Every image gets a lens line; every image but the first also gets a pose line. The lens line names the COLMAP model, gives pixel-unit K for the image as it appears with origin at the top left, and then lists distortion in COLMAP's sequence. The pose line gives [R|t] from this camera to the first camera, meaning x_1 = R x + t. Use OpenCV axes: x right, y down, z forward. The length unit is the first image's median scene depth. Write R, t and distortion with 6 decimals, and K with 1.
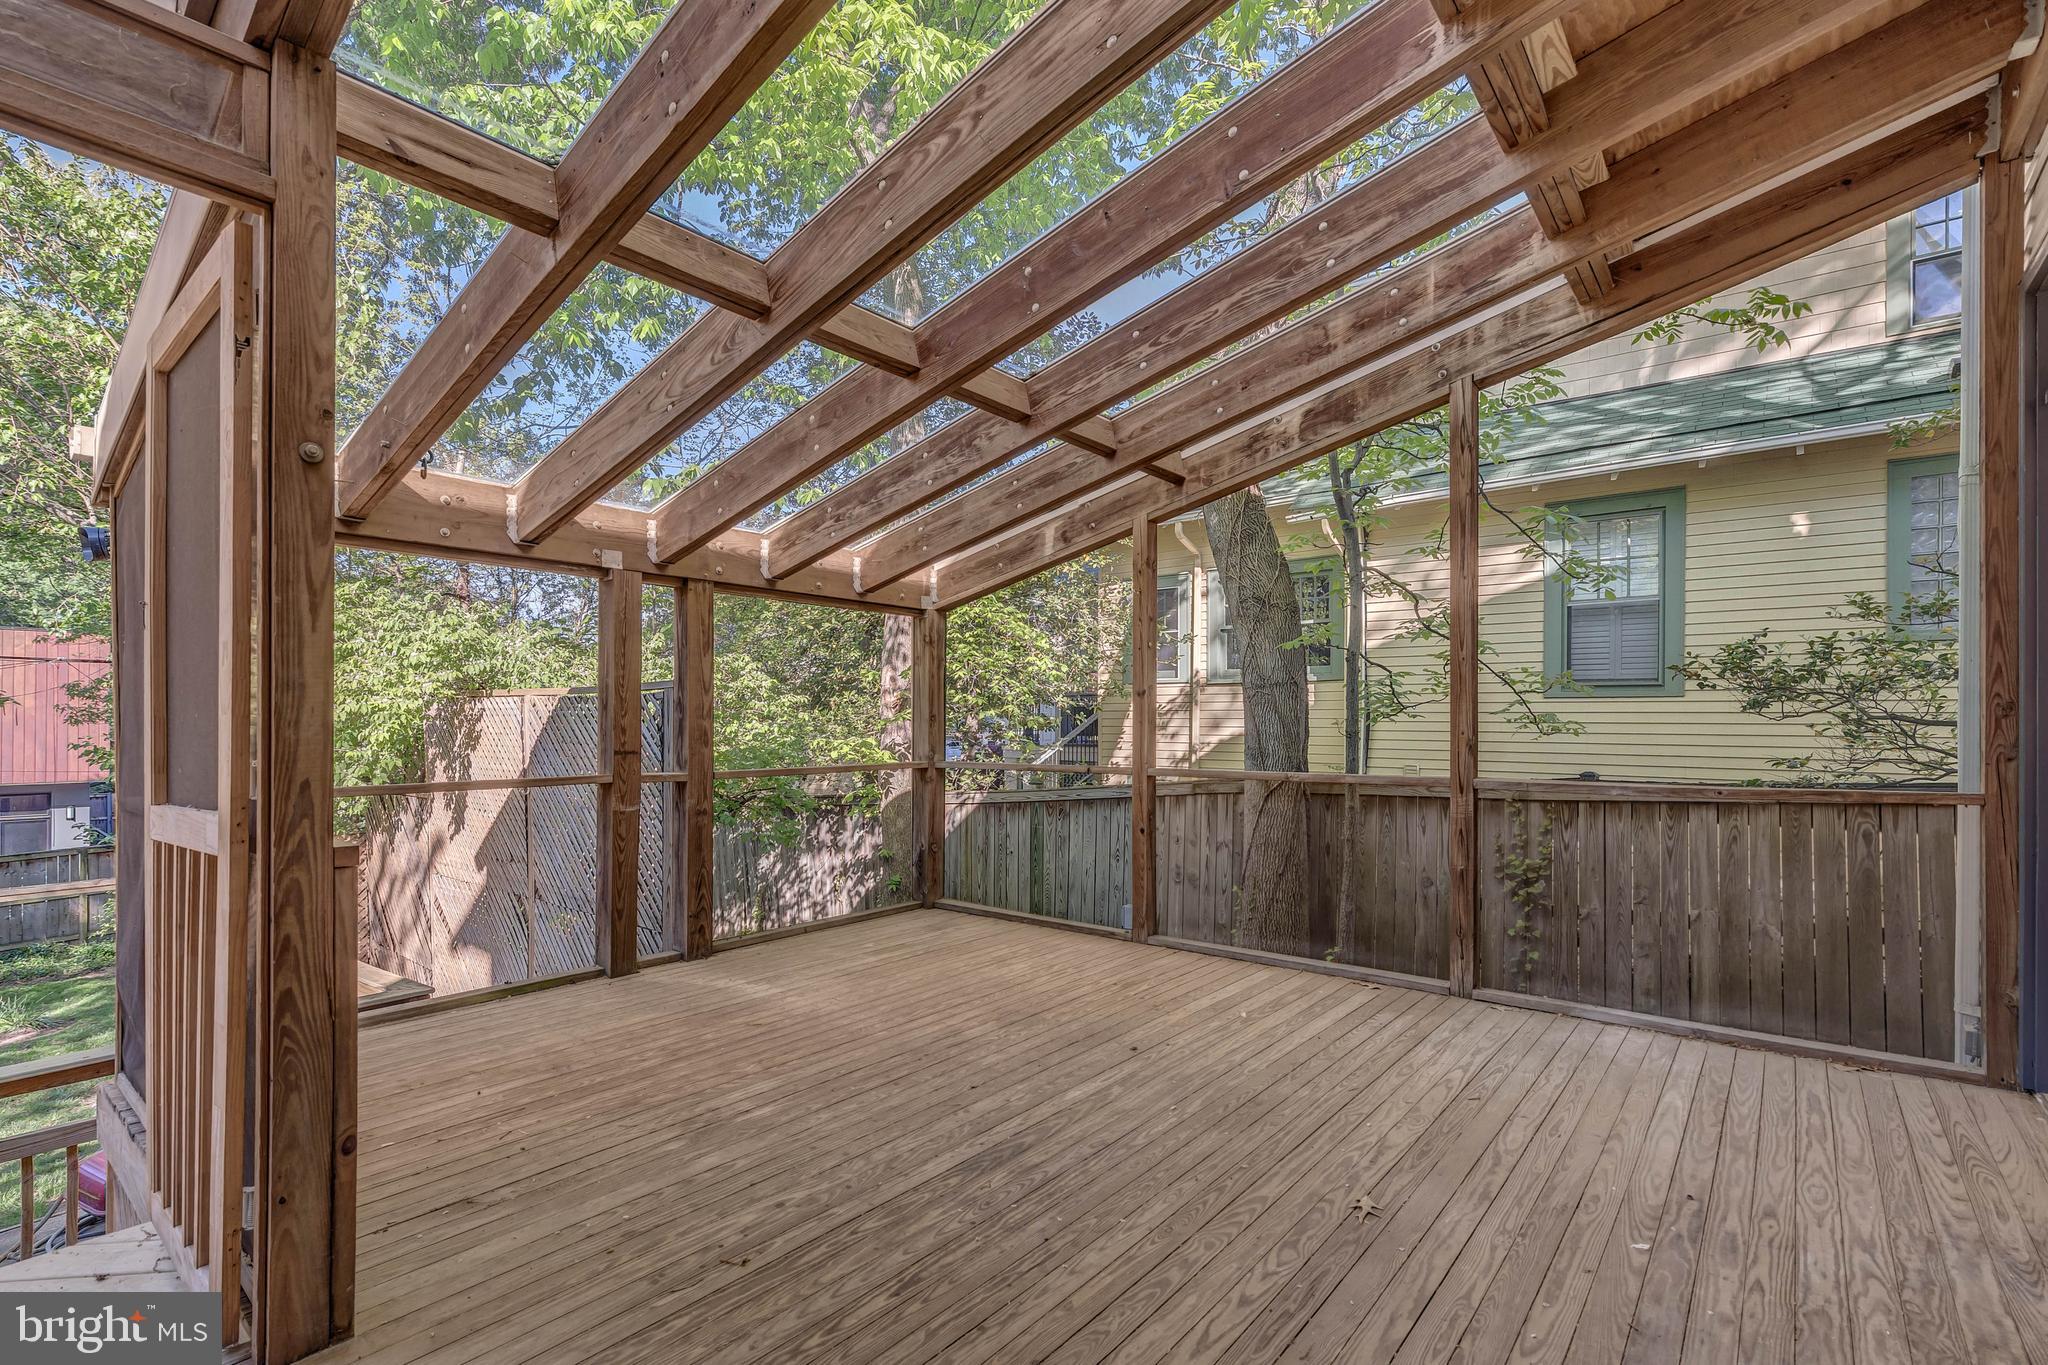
lens RADIAL K [[933.6, 0, 1020.4], [0, 933.6, 709.9], [0, 0, 1]] dist [-0.005070, -0.000006]
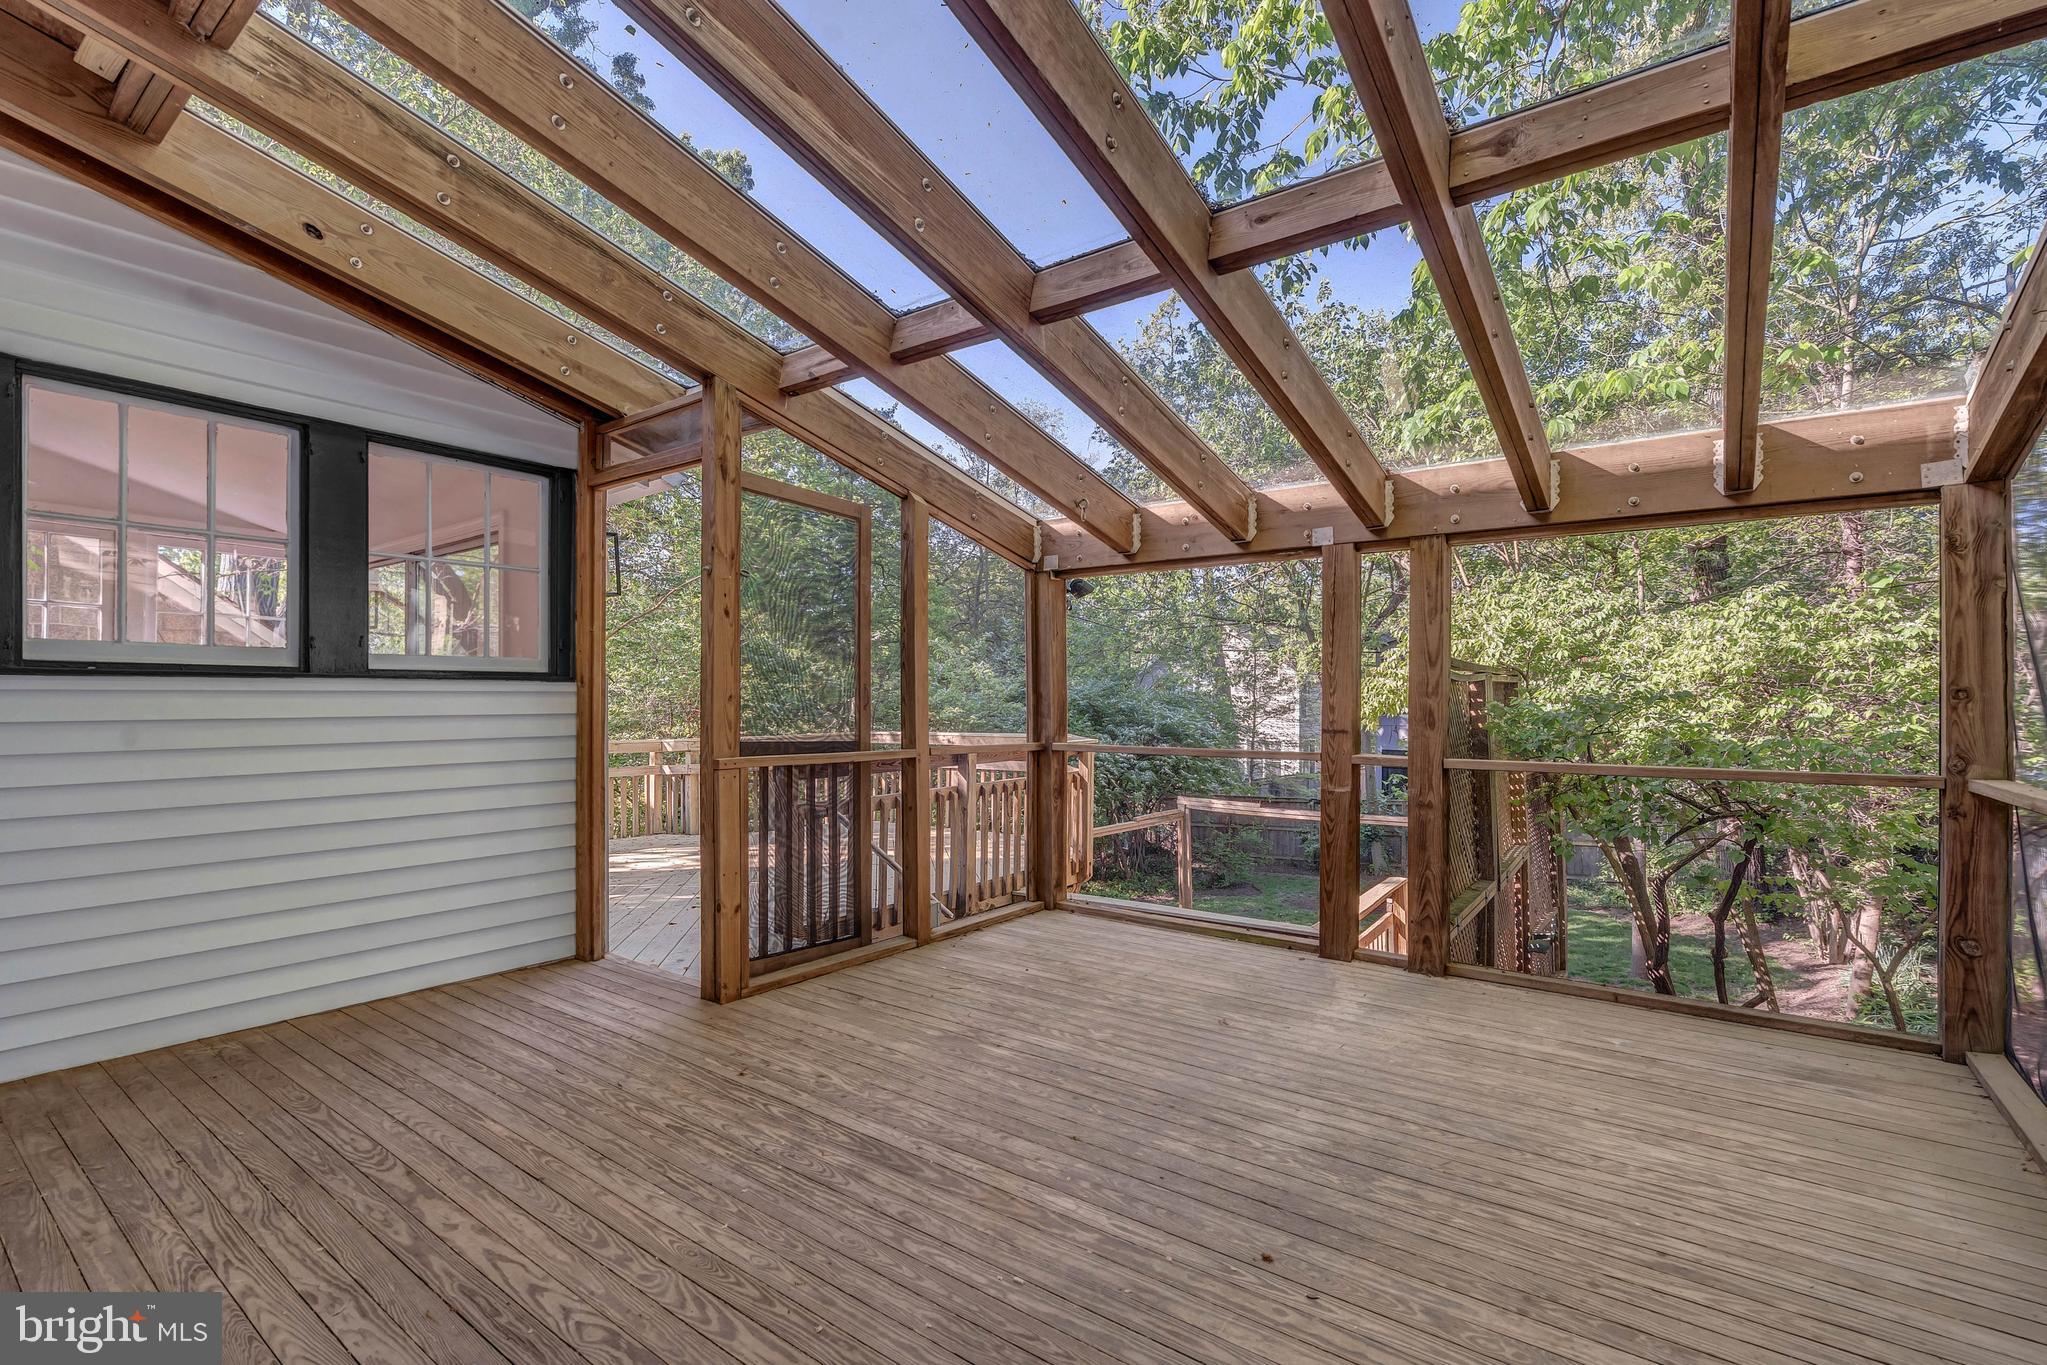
lens RADIAL K [[928.4, 0, 1023.5], [0, 928.4, 682.5], [0, 0, 1]] dist [-0.008546, 0.000943]
pose [[0.054054, -0.019368, -0.998350, 0.704699], [0.007819, 0.999789, -0.018972, 0.014119], [0.998507, -0.006780, 0.054194, 0.829054]]
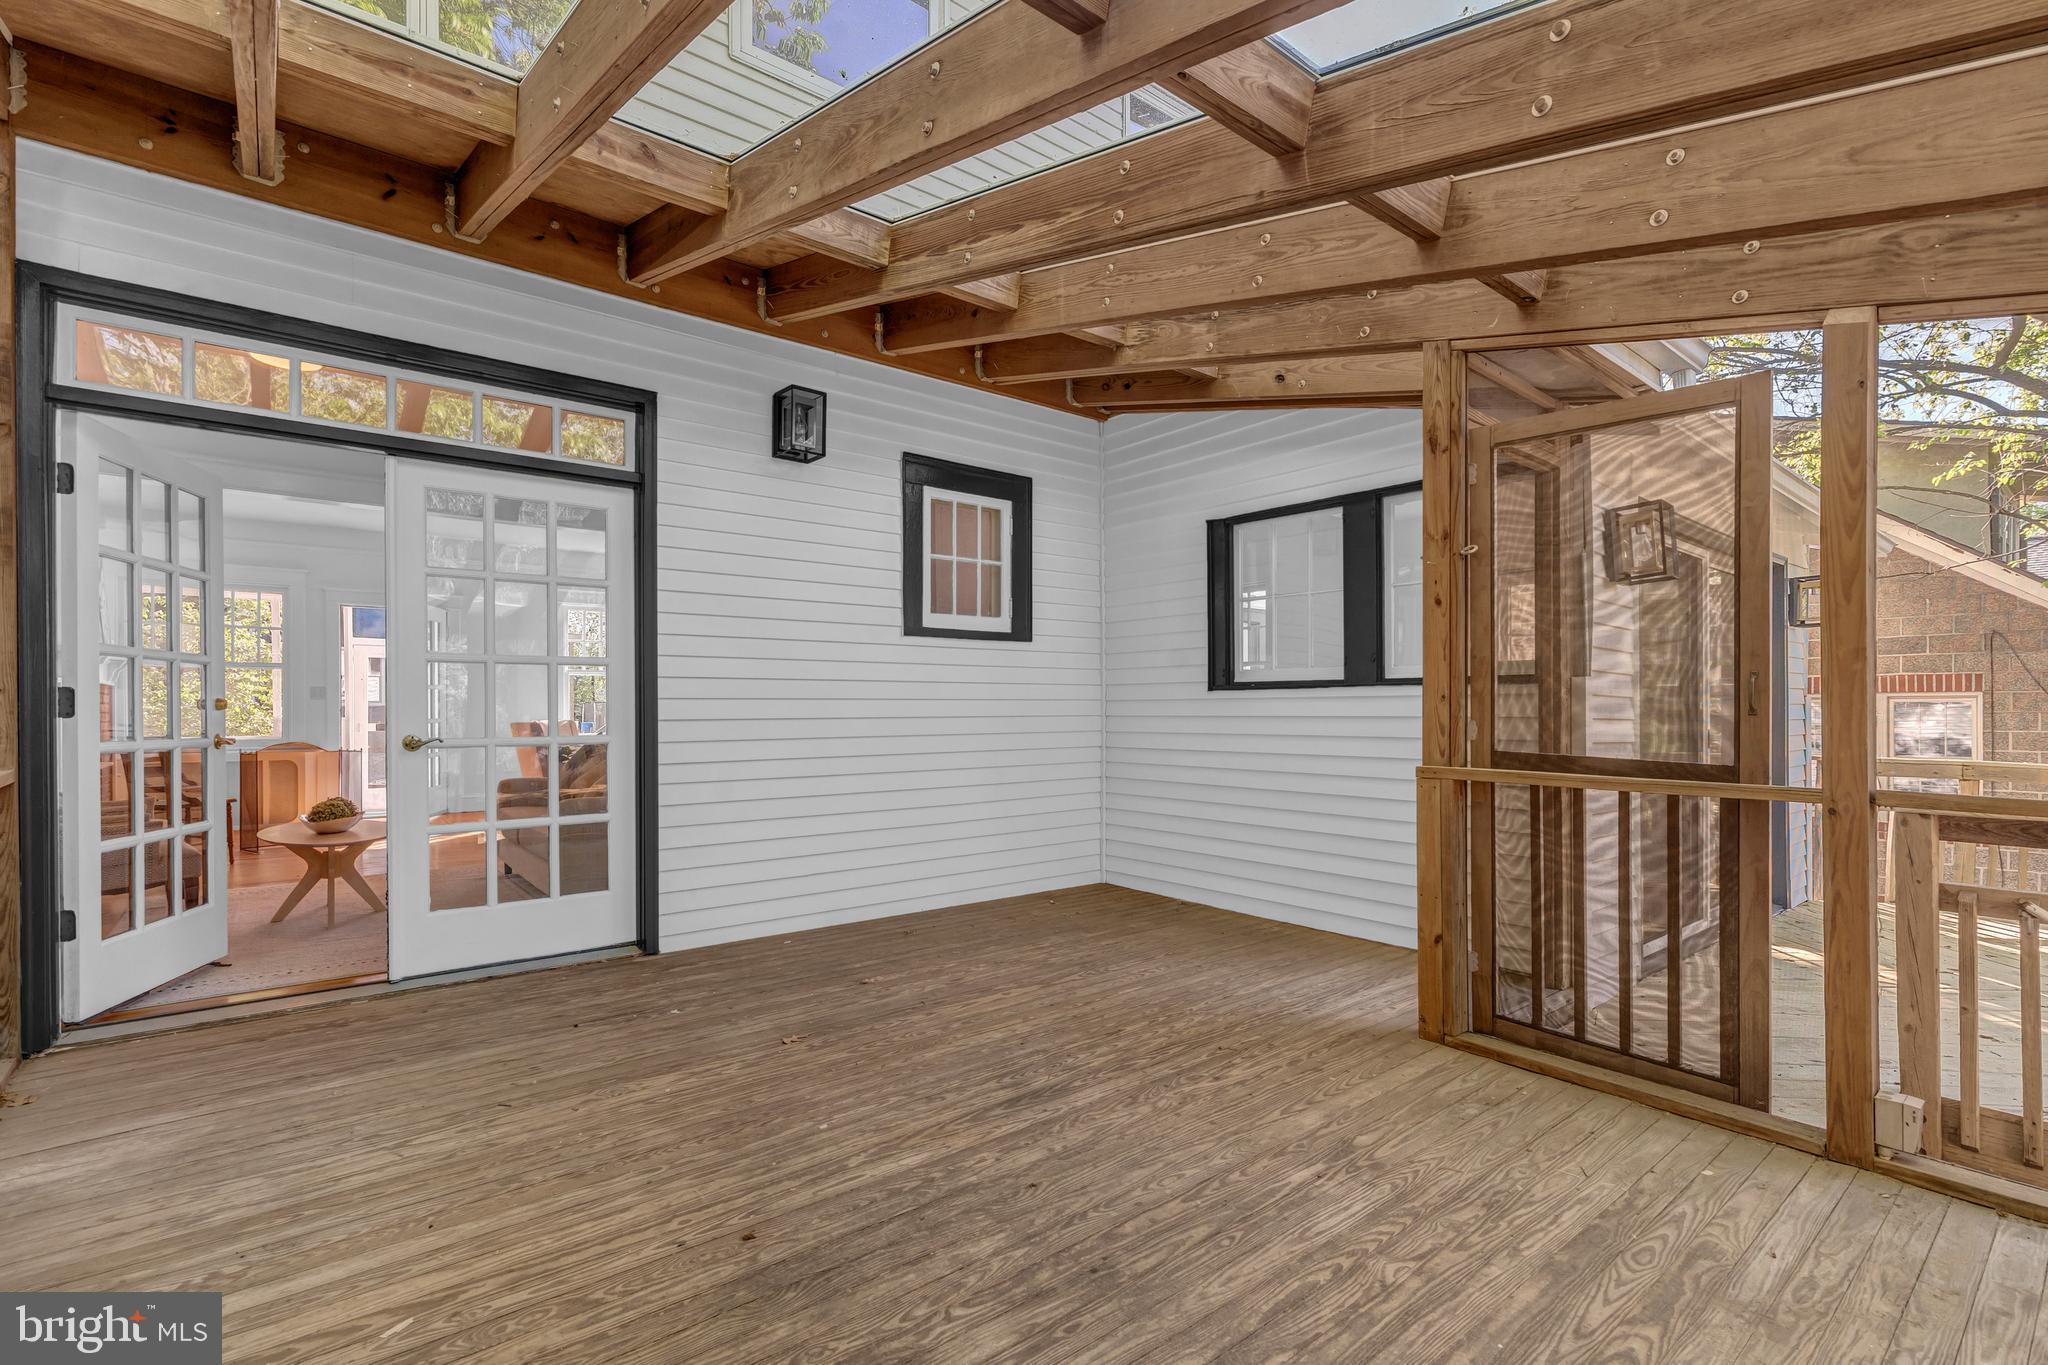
lens RADIAL K [[933.6, 0, 1020.4], [0, 933.6, 709.9], [0, 0, 1]] dist [-0.005070, -0.000006]
pose [[-0.979625, 0.000066, 0.200835, -0.171960], [-0.001579, 0.999967, -0.008031, 0.029102], [-0.200829, -0.008185, -0.979592, 1.572449]]
